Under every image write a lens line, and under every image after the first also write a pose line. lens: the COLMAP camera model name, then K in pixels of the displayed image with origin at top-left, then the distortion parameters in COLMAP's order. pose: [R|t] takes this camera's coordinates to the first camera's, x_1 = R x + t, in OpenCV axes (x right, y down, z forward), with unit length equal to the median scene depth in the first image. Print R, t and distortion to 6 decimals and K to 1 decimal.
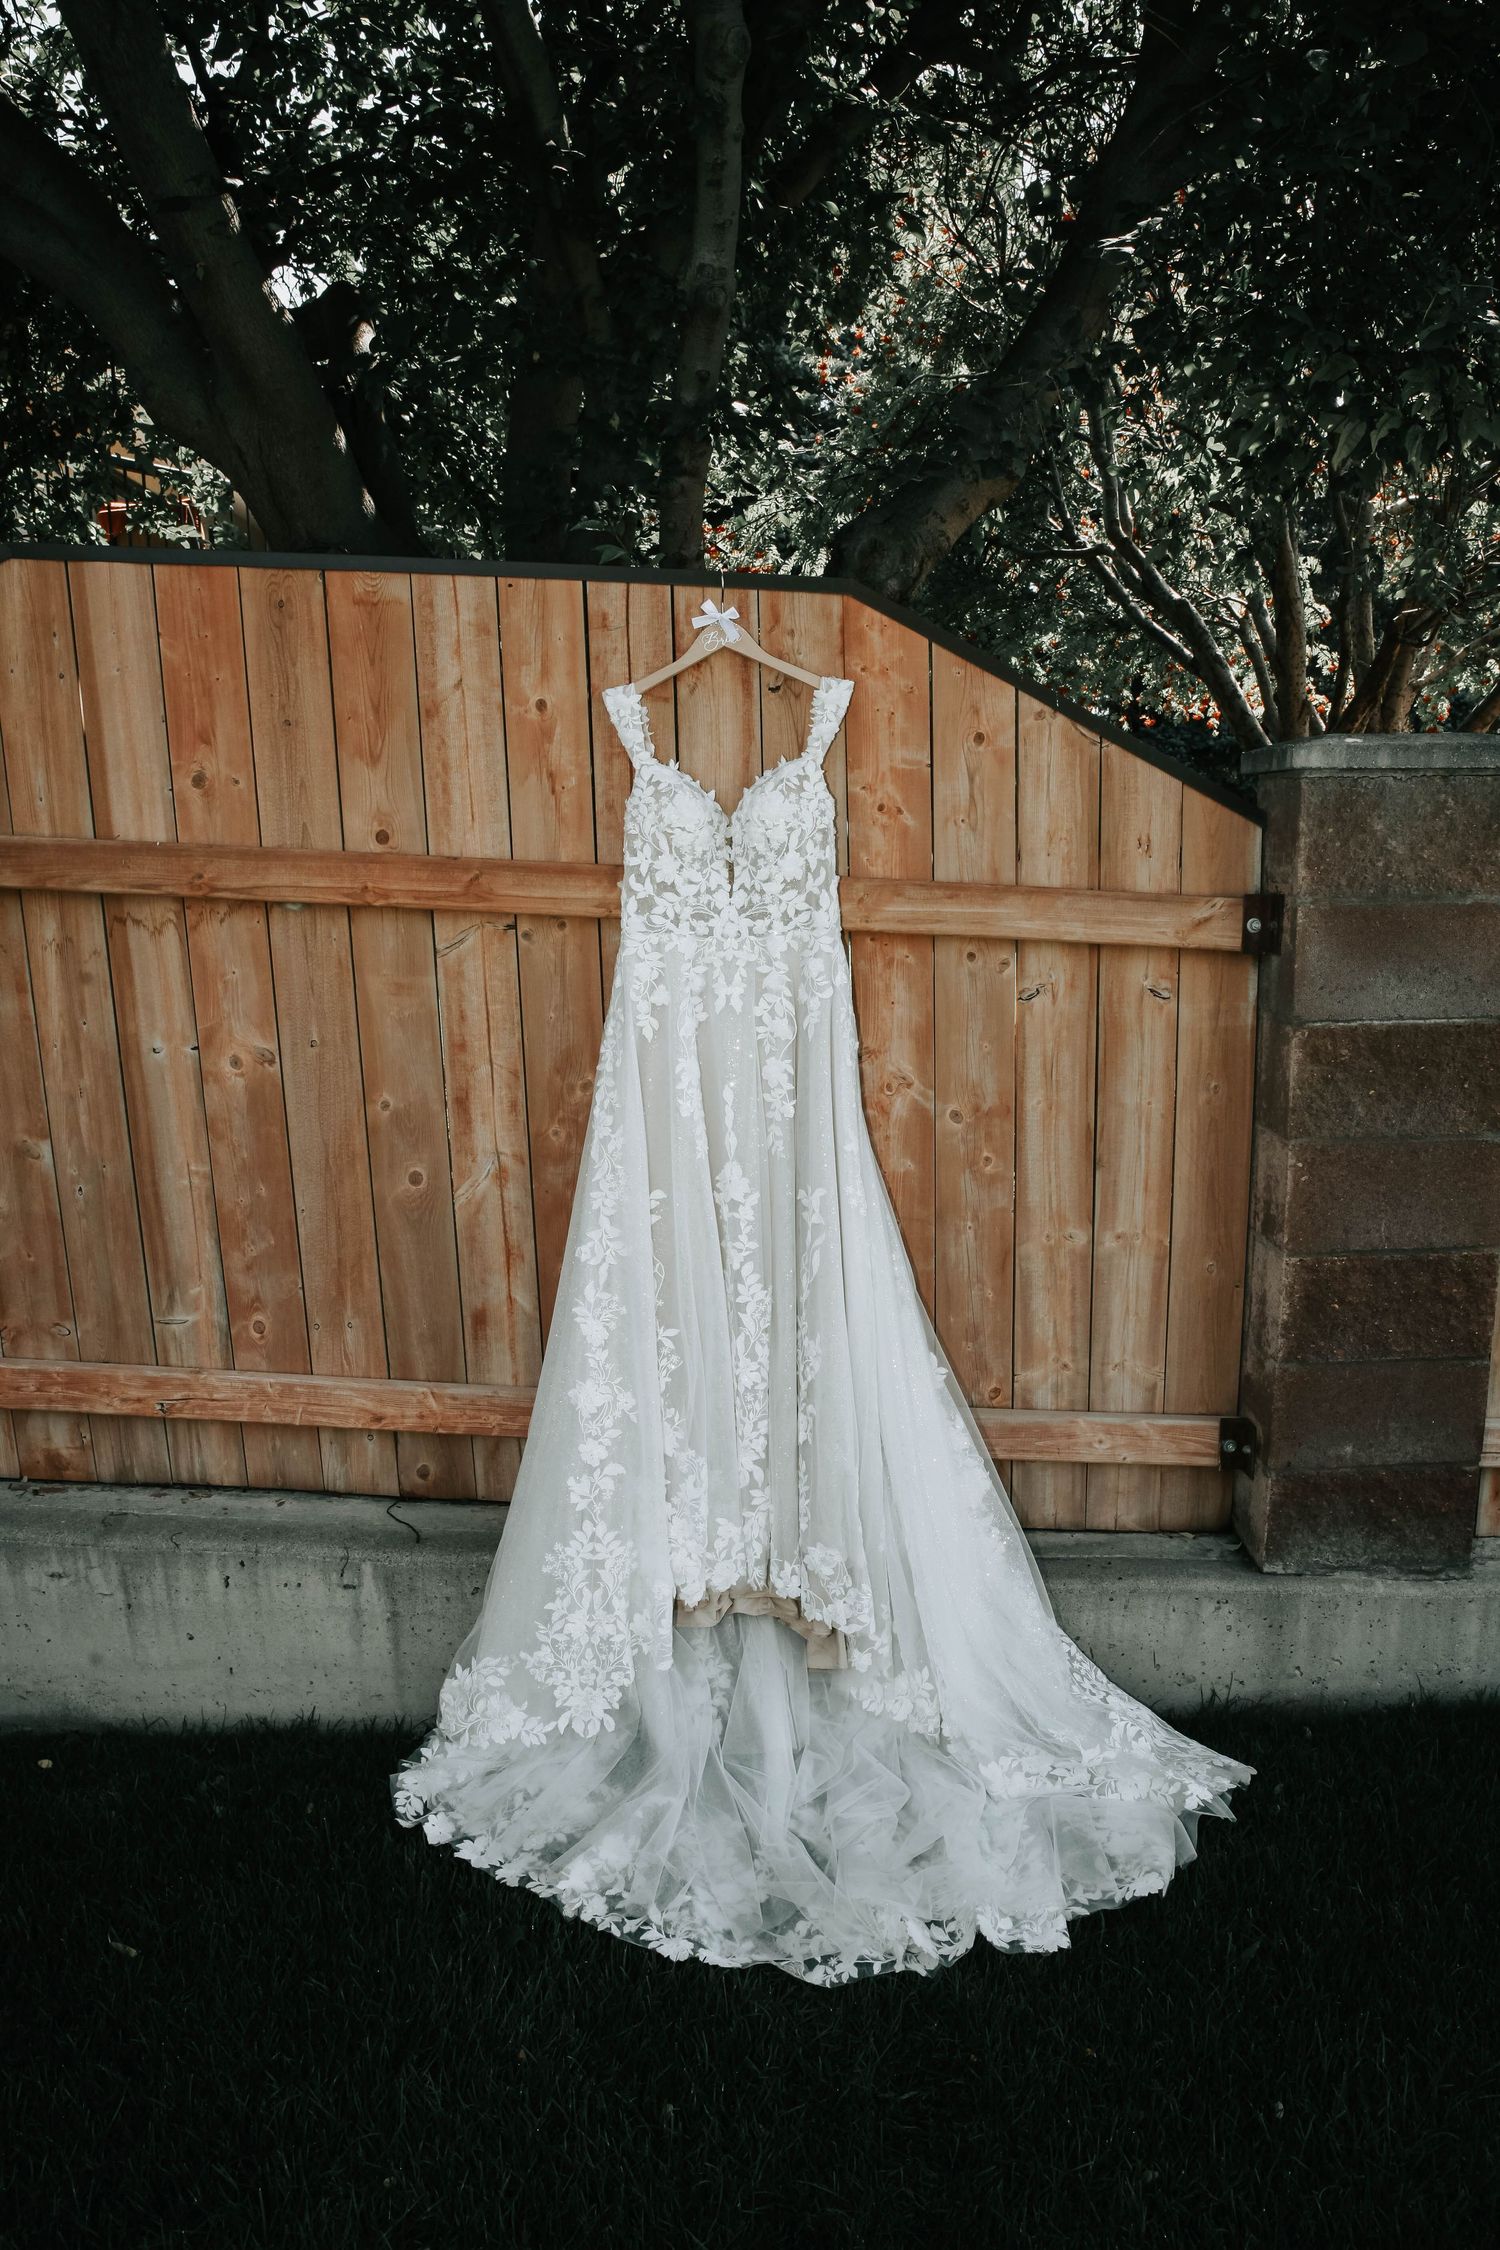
lens RADIAL K [[1536.0, 0, 753.6], [0, 1536.0, 1124.3], [0, 0, 1]] dist [-0.111998, 0.088913]
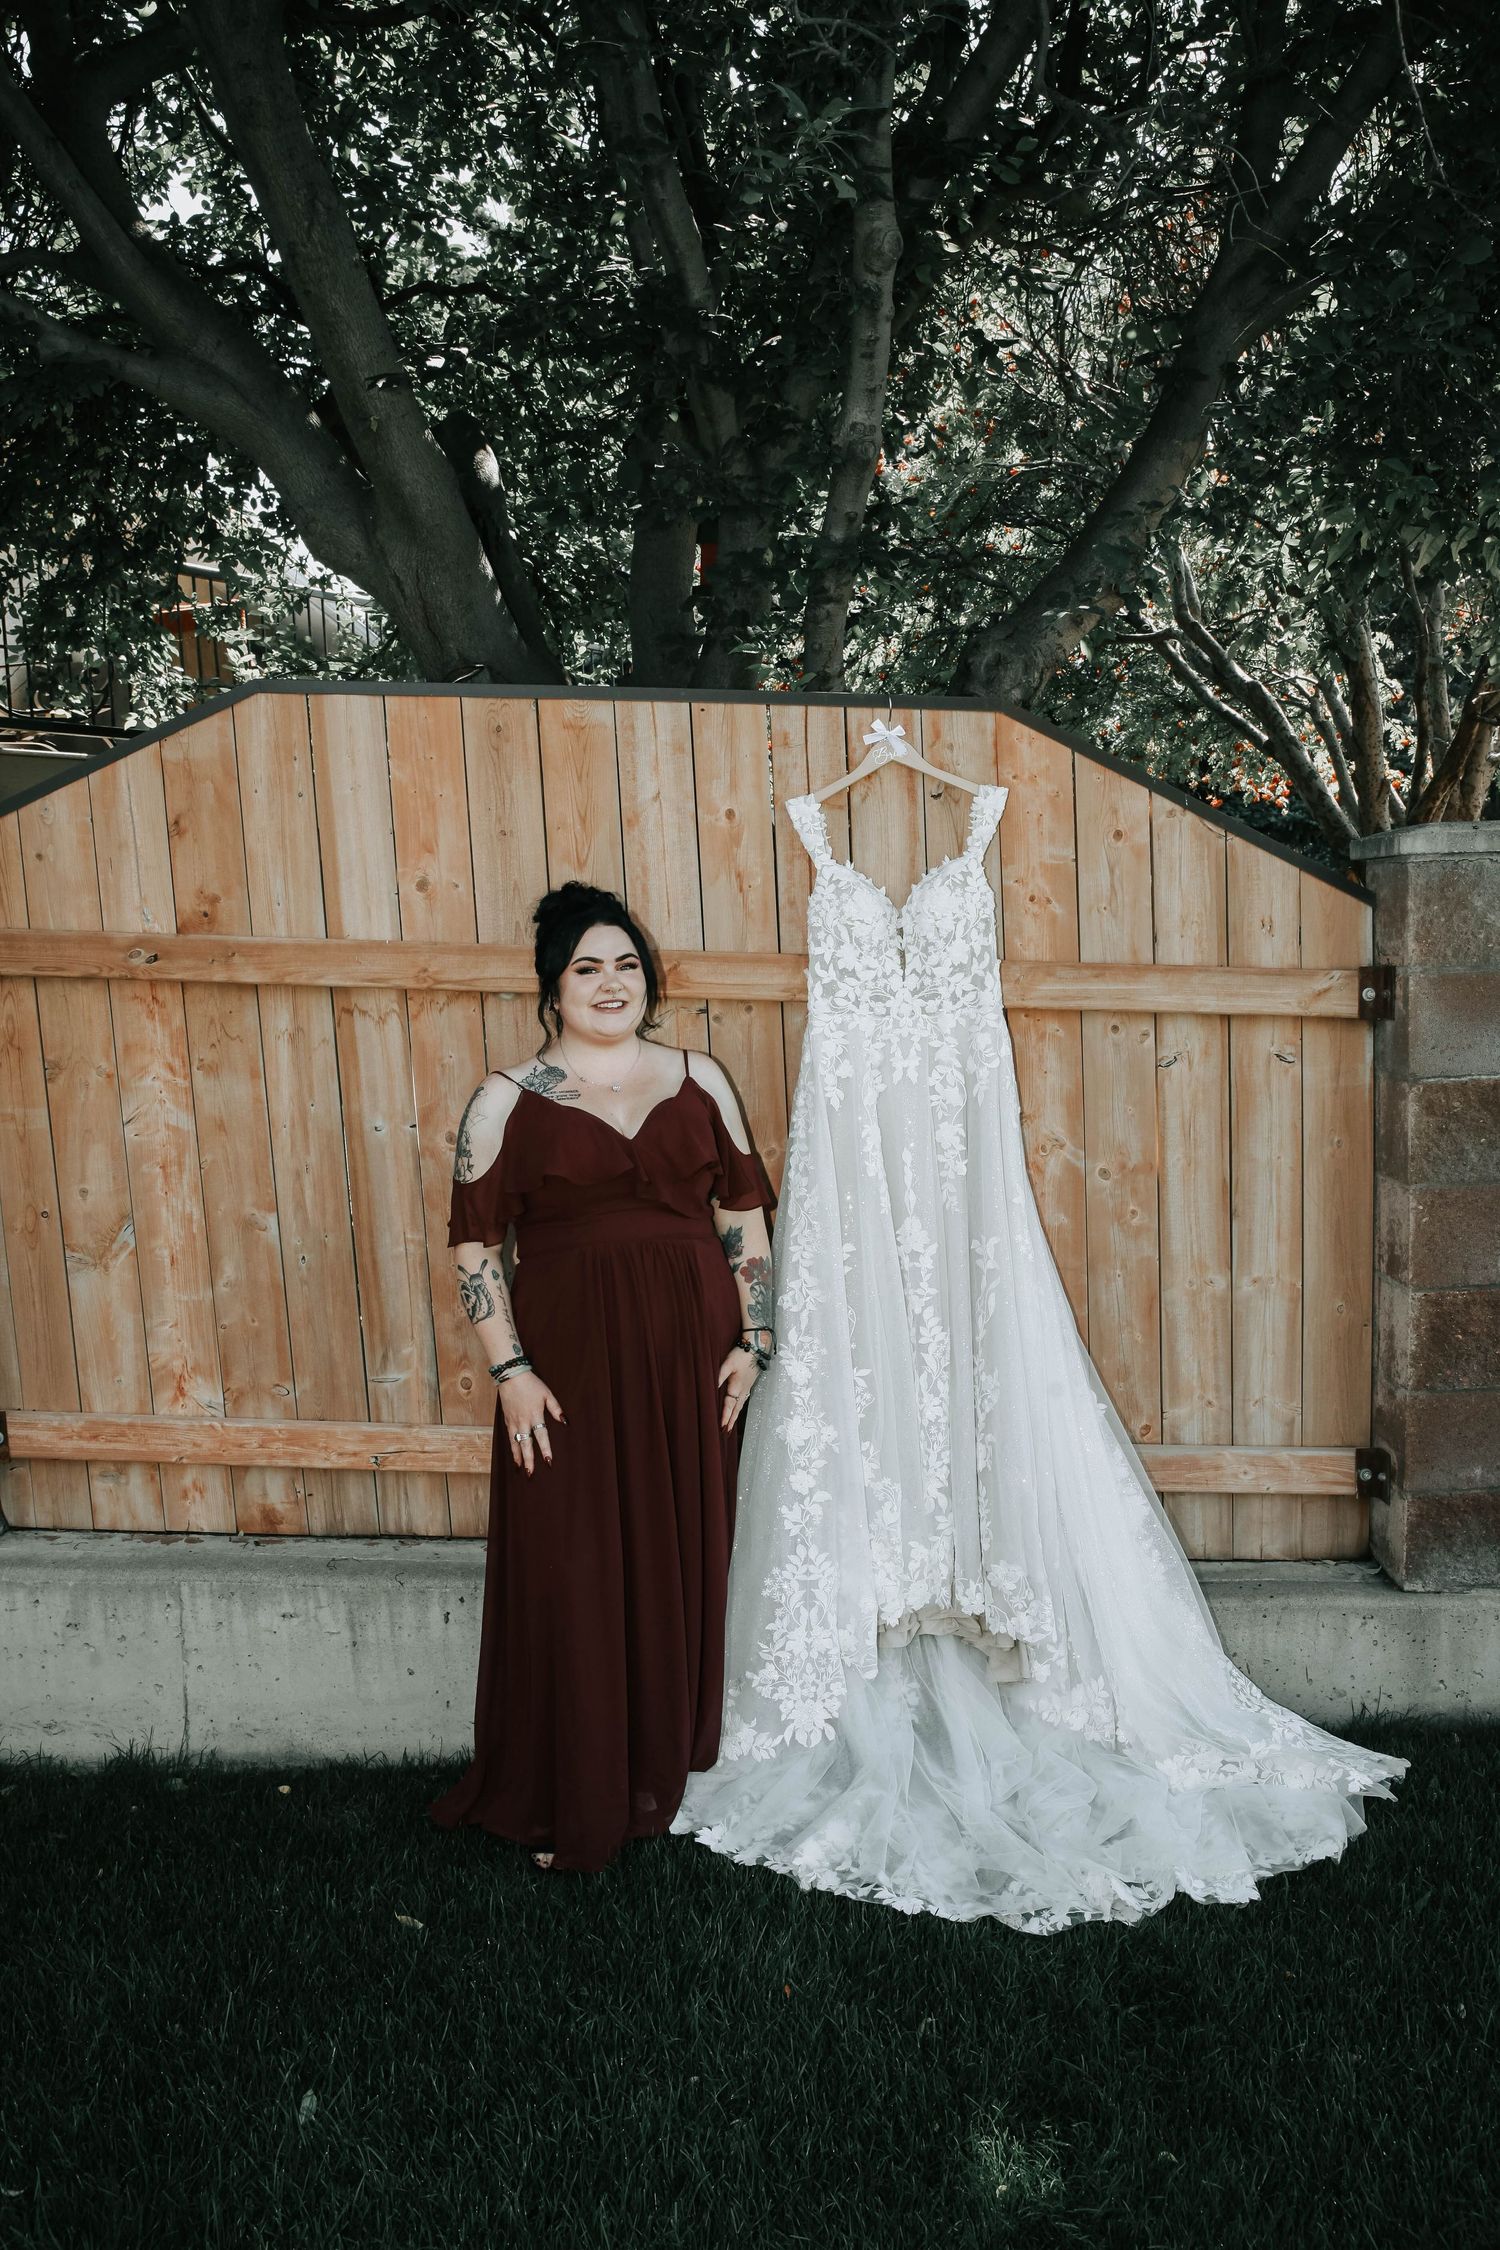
lens RADIAL K [[1706.2, 0, 750.0], [0, 1706.2, 1125.0], [0, 0, 1]] dist [-0.089874, 0.094487]
pose [[0.999727, -0.021877, -0.008224, -0.115178], [0.021217, 0.997090, -0.073219, 0.045129], [0.009802, 0.073024, 0.997282, -0.232050]]
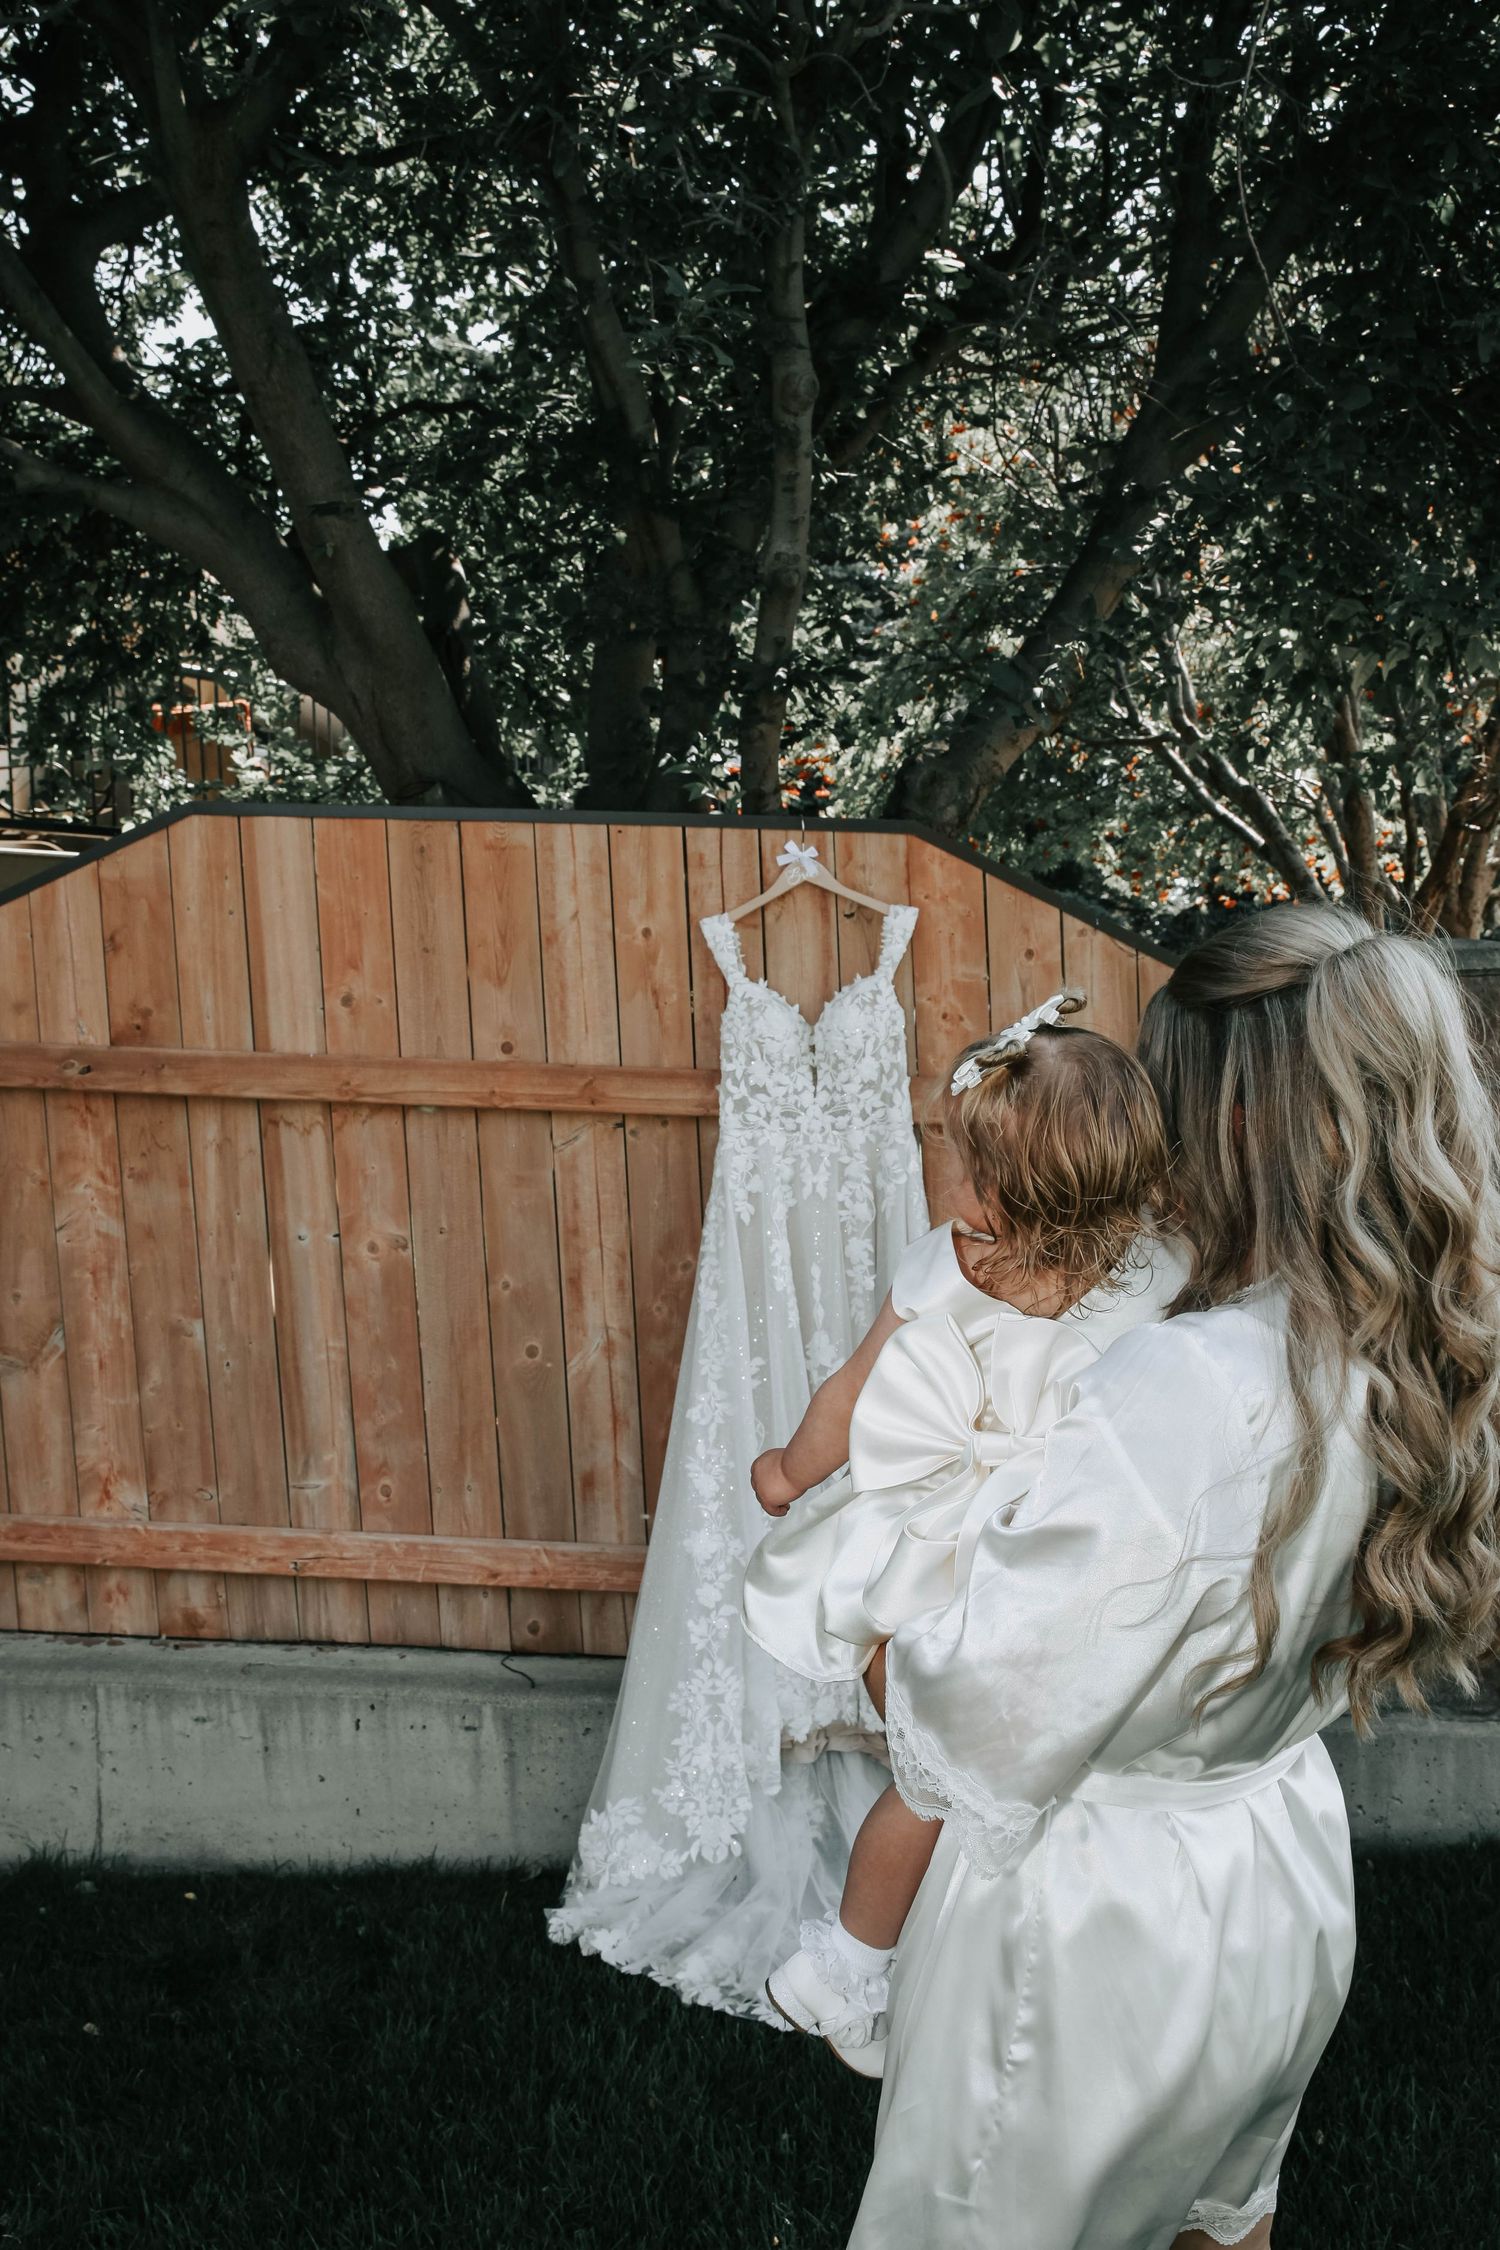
lens RADIAL K [[1762.3, 0, 750.0], [0, 1762.3, 1125.0], [0, 0, 1]] dist [-0.102432, 0.089647]
pose [[0.999321, -0.015465, -0.033451, -0.018554], [0.011000, 0.991483, -0.129772, 0.040629], [0.035173, 0.129316, 0.990979, -0.286659]]
